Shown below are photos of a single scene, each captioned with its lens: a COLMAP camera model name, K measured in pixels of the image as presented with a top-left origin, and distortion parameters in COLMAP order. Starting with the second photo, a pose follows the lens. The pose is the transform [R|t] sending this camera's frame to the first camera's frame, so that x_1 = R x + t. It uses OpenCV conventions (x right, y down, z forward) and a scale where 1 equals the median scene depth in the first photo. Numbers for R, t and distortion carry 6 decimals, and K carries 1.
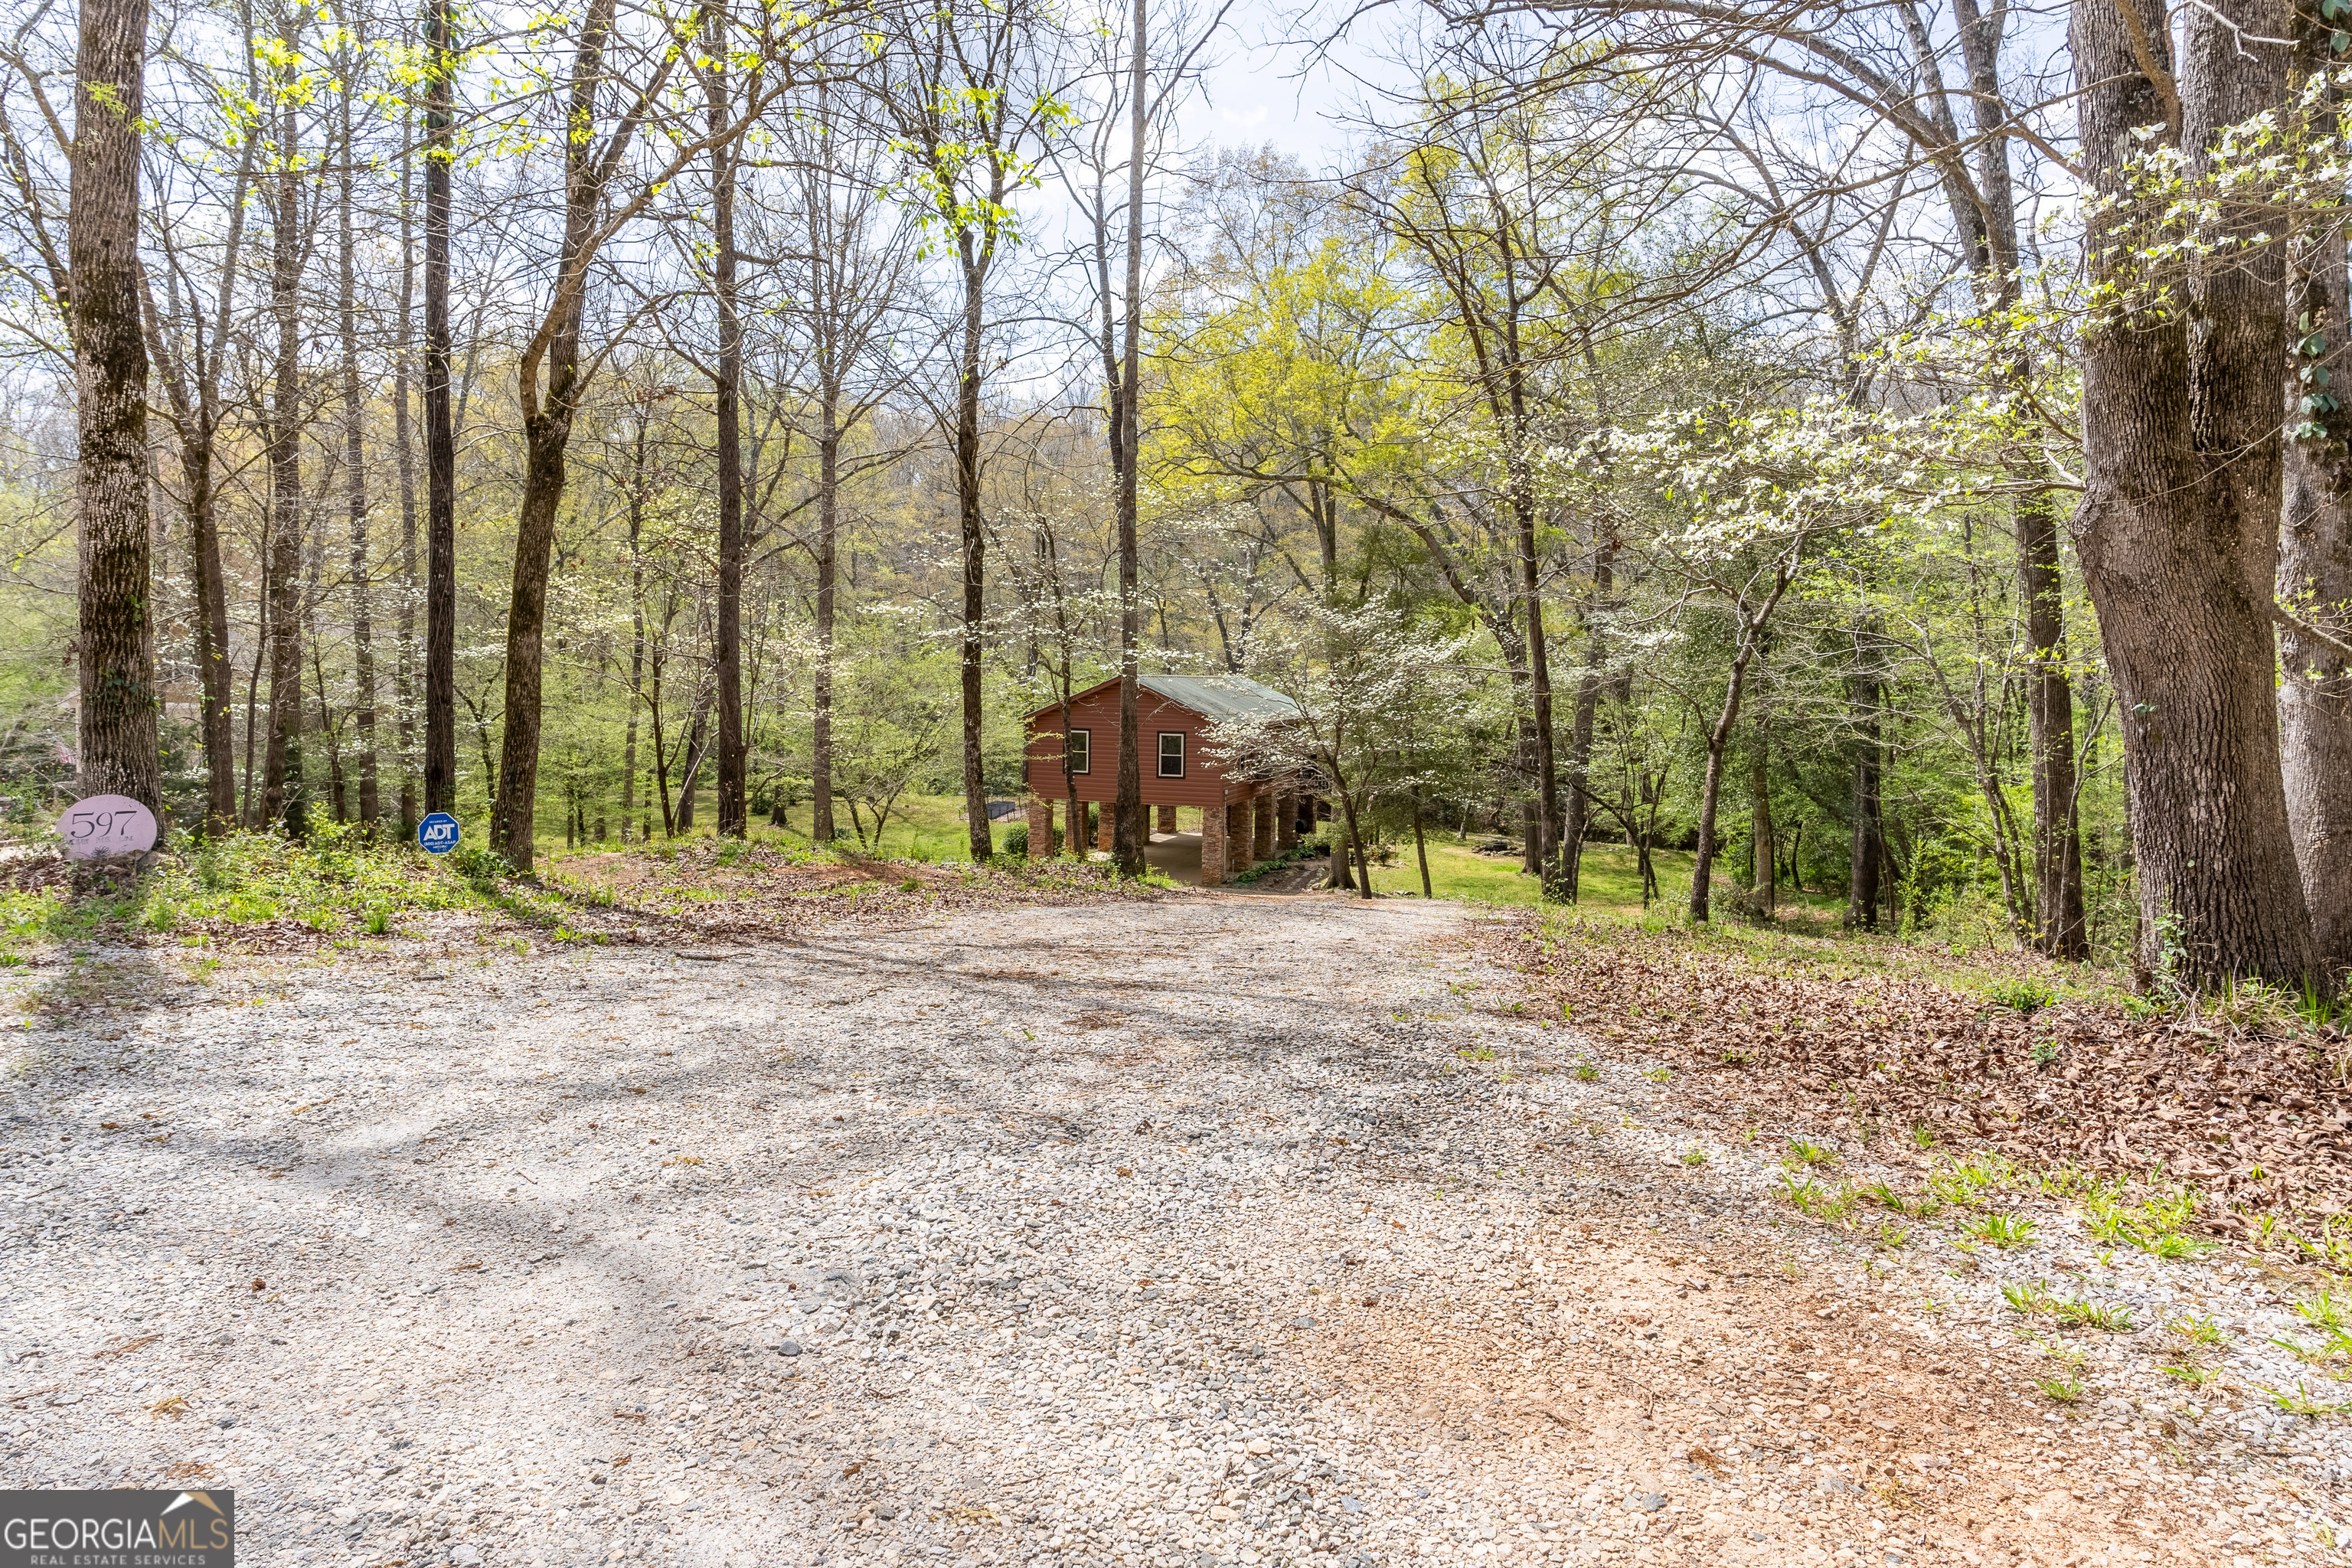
lens RADIAL K [[1309.8, 0, 1176.0], [0, 1309.8, 784.0], [0, 0, 1]] dist [-0.003993, -0.000215]
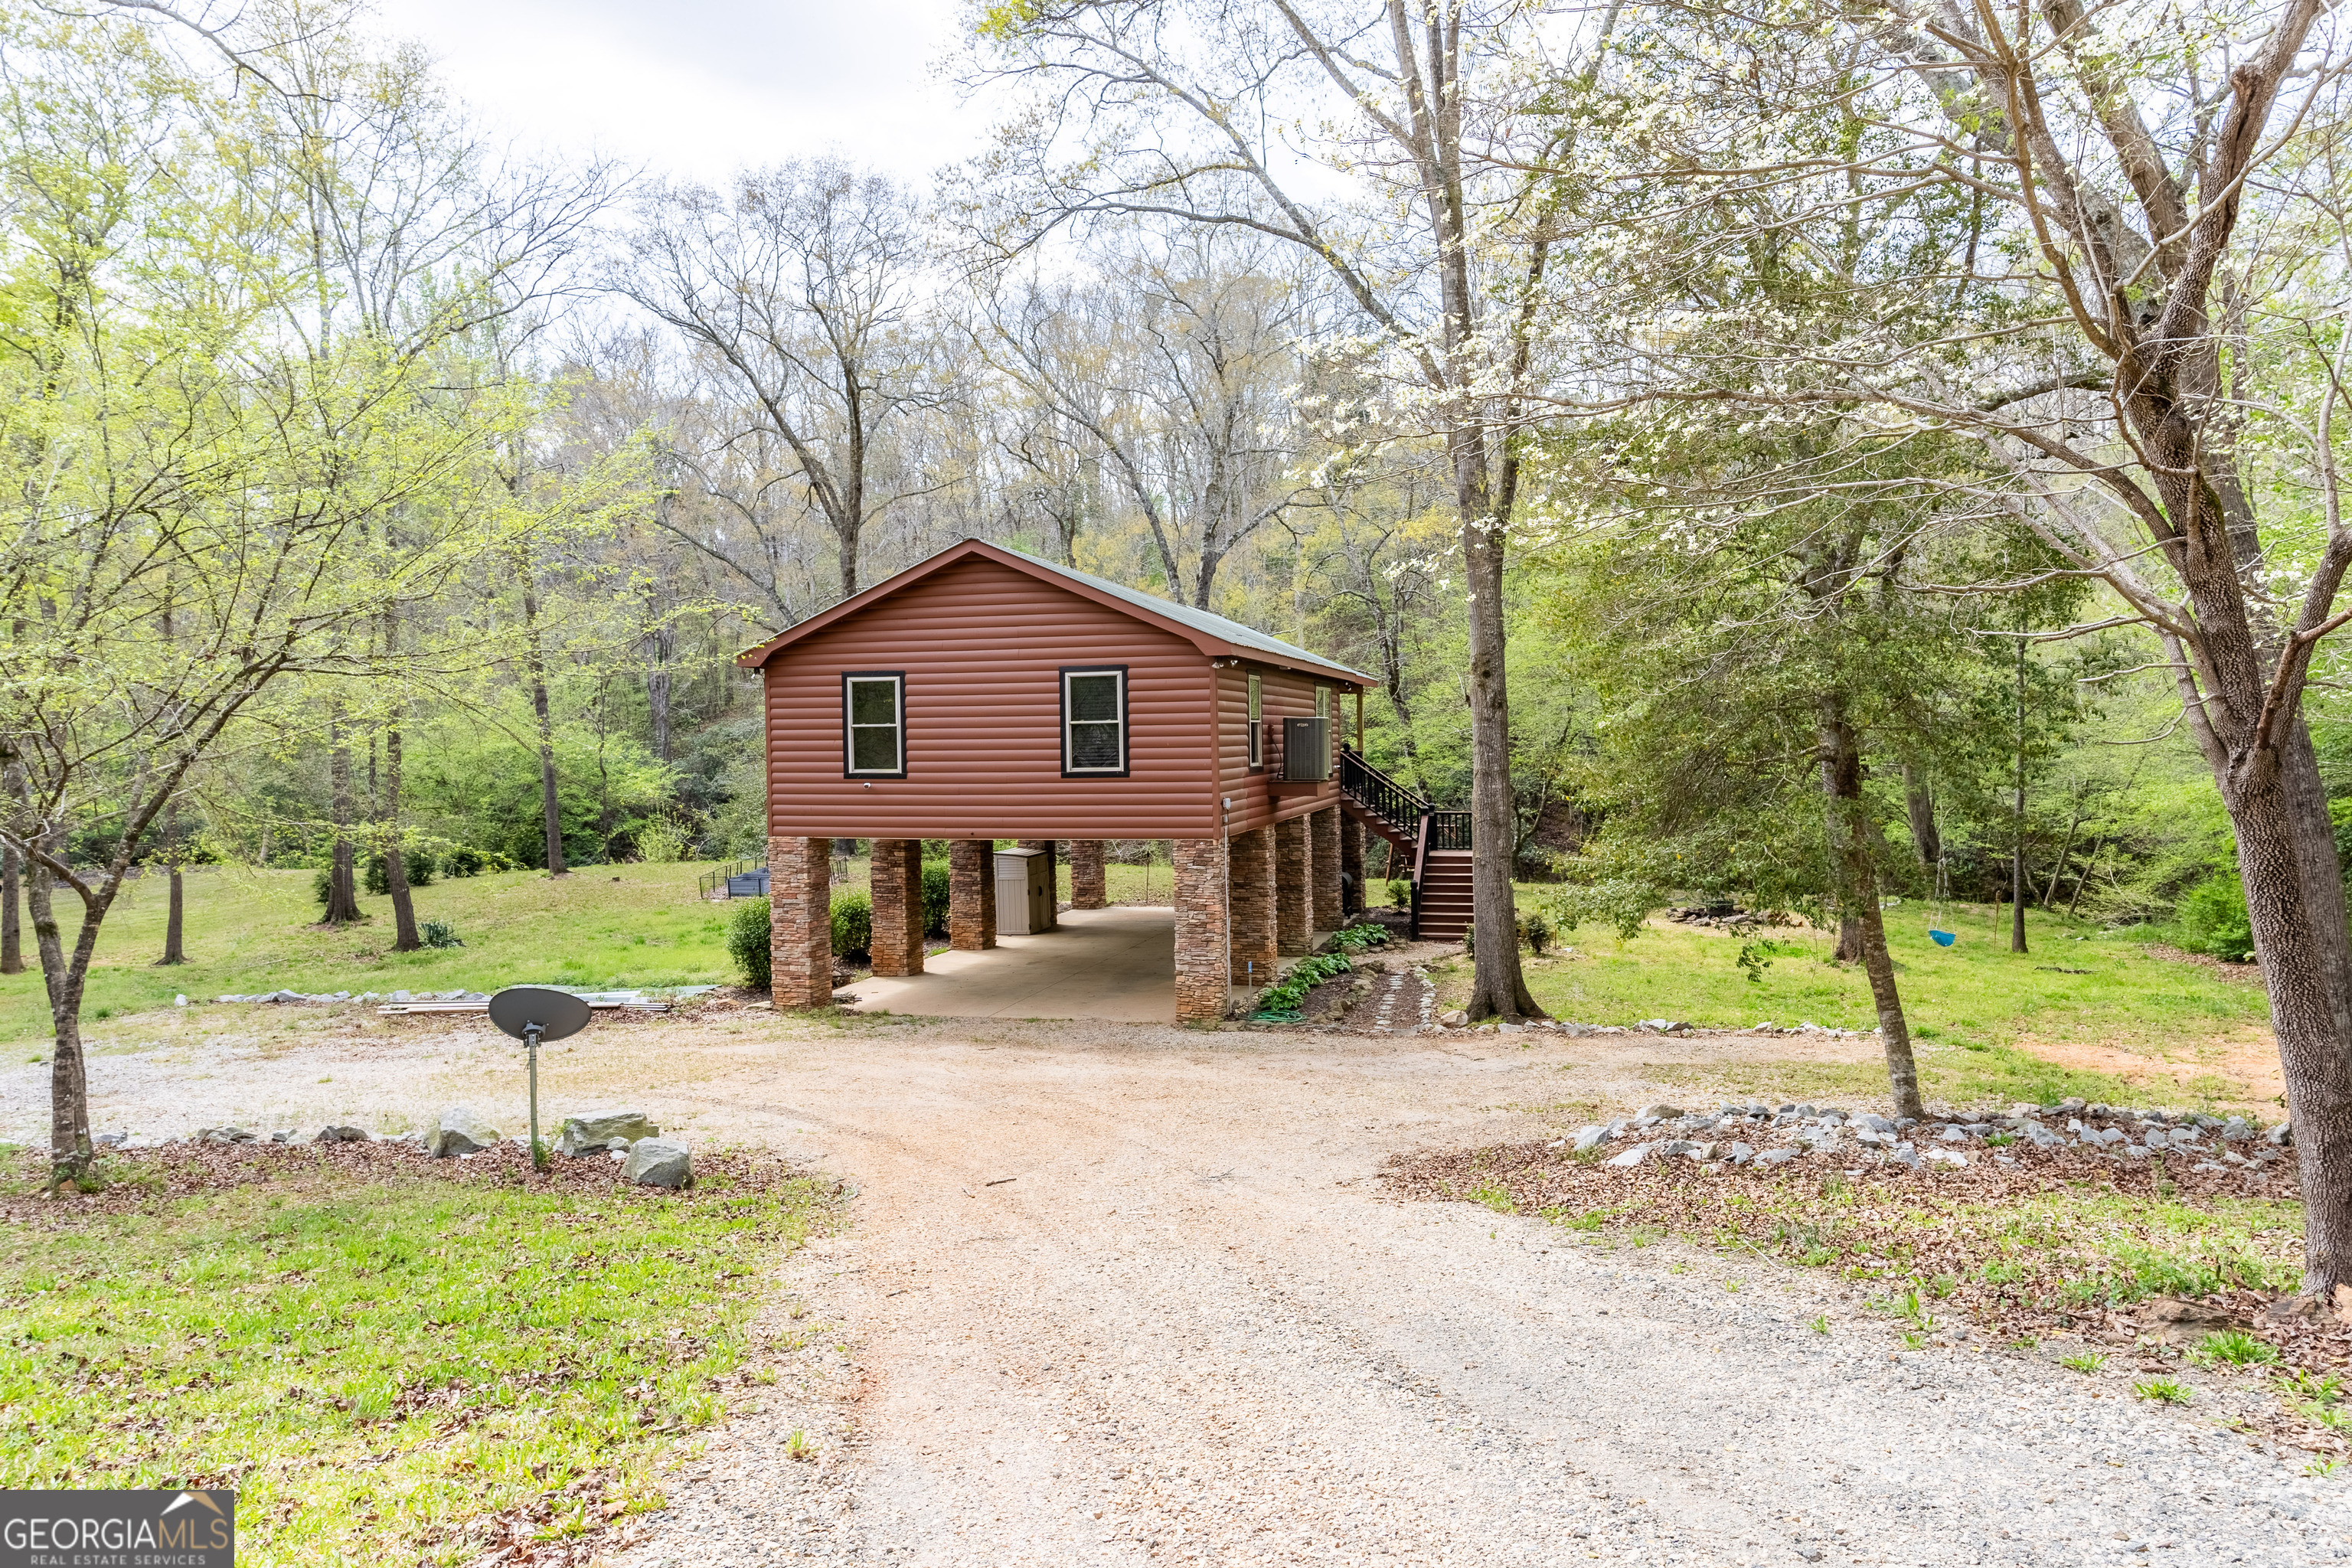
lens RADIAL K [[1309.8, 0, 1176.0], [0, 1309.8, 784.0], [0, 0, 1]] dist [-0.003993, -0.000215]
pose [[0.998104, -0.021372, 0.057728, -0.001867], [0.025451, 0.997161, -0.070870, 0.030587], [-0.056049, 0.072205, 0.995814, 0.562660]]
